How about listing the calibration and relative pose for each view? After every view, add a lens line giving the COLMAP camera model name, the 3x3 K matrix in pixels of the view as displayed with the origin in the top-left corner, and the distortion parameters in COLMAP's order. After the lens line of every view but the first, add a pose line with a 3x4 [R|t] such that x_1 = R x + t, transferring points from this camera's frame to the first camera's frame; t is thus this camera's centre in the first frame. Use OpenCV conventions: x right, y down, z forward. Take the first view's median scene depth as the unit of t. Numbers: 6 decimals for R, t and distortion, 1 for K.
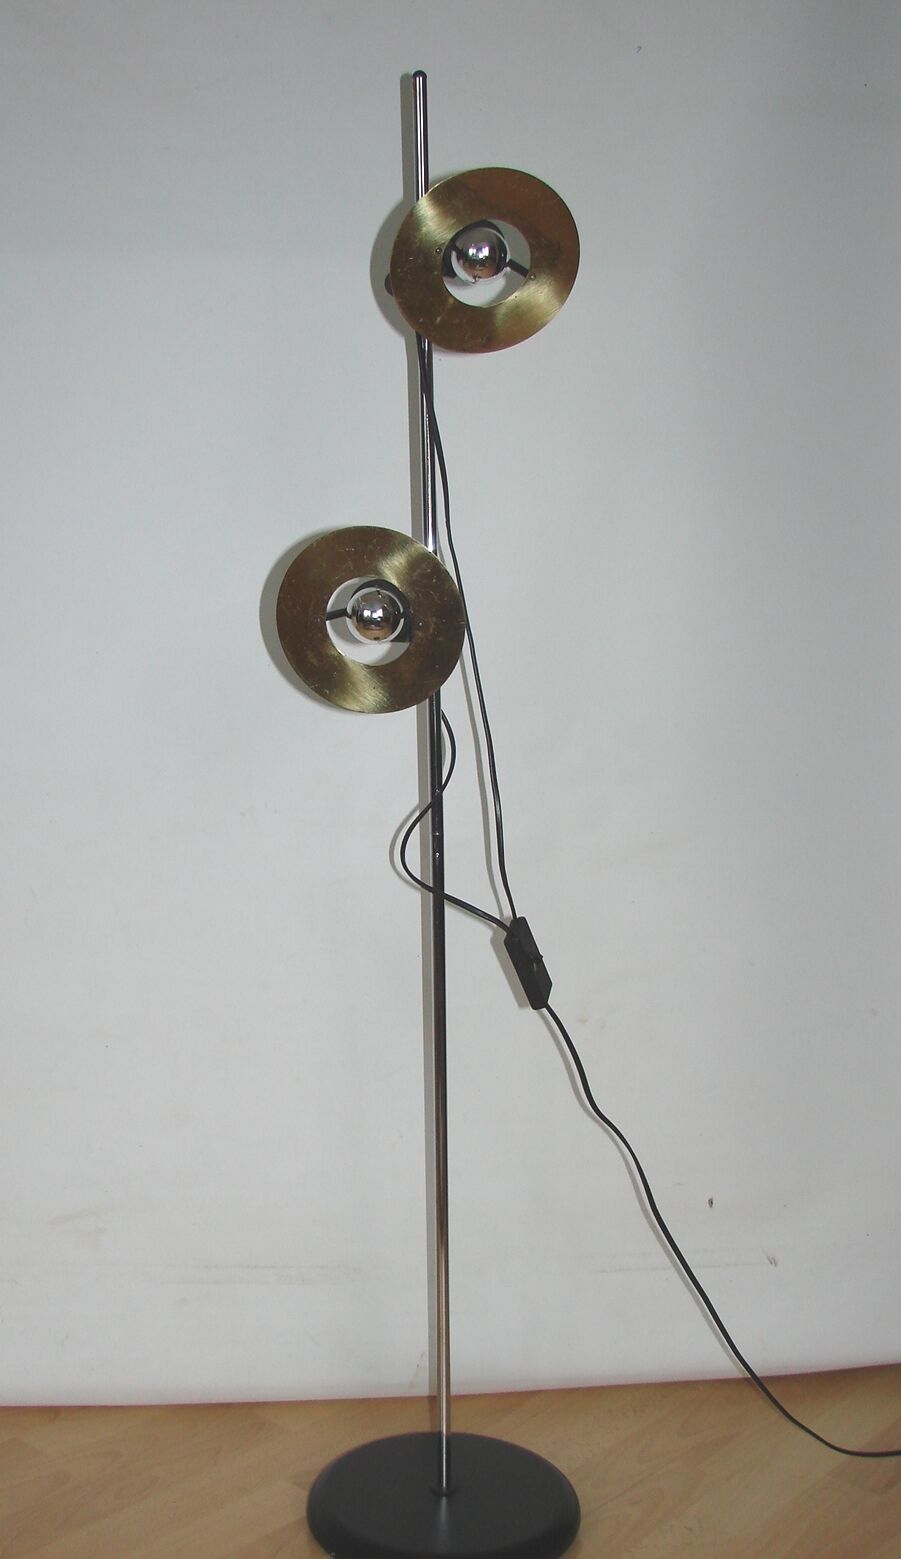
lens RADIAL K [[1778.8, 0, 370.0], [0, 1778.8, 785.9], [0, 0, 1]] dist [-0.378833, 0.862438]
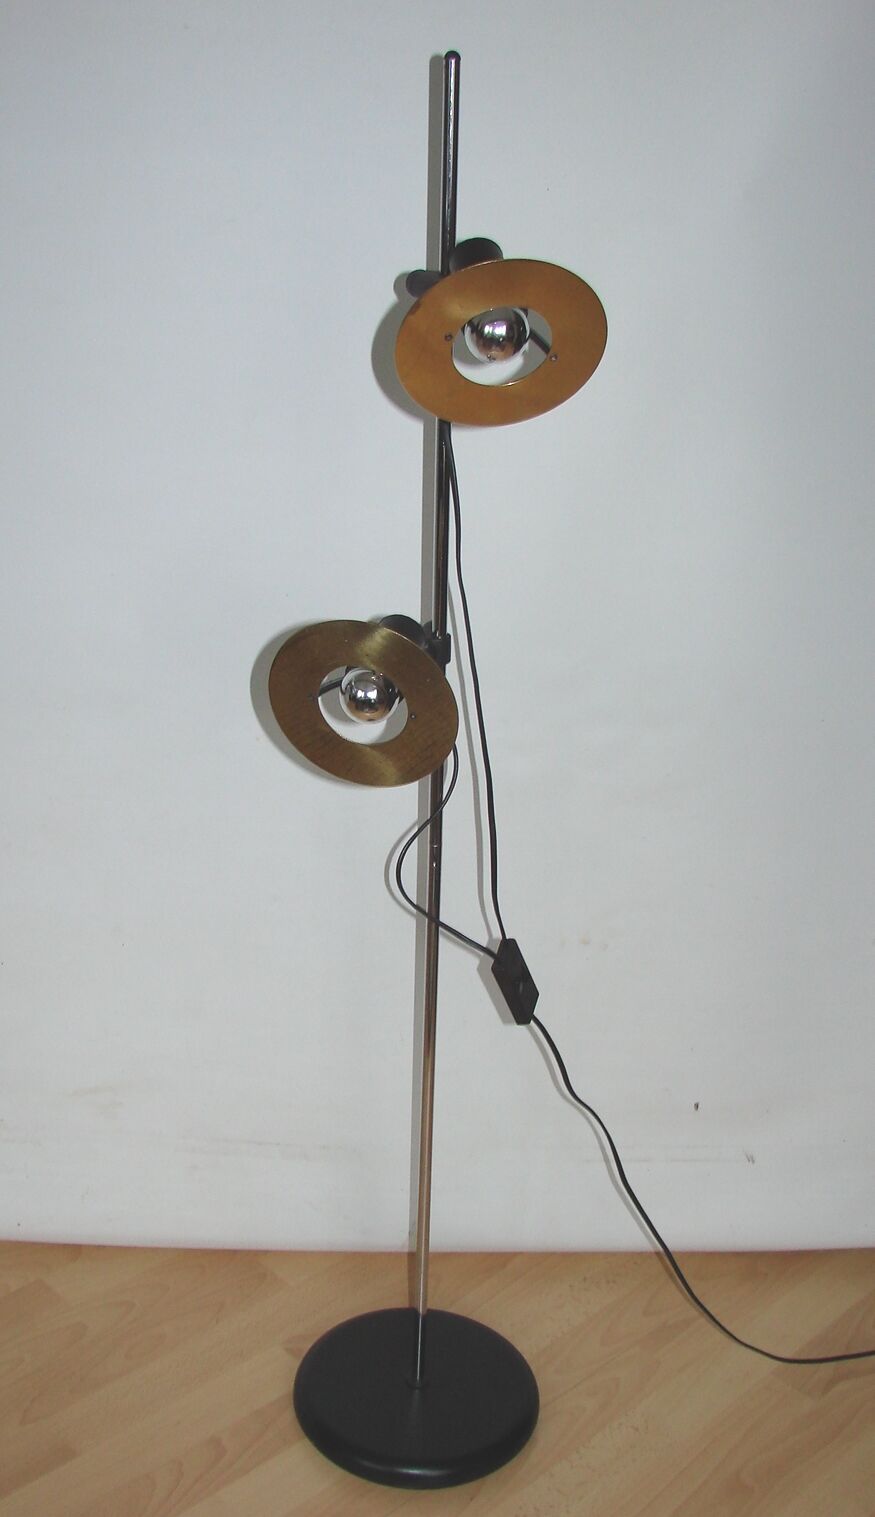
lens RADIAL K [[1730.9, 0, 359.2], [0, 1730.9, 764.7], [0, 0, 1]] dist [-0.378833, 0.862438]
pose [[0.997248, 0.053180, -0.051665, 0.040537], [-0.036918, 0.960444, 0.276015, -0.270396], [0.064299, -0.273348, 0.959764, 0.069700]]
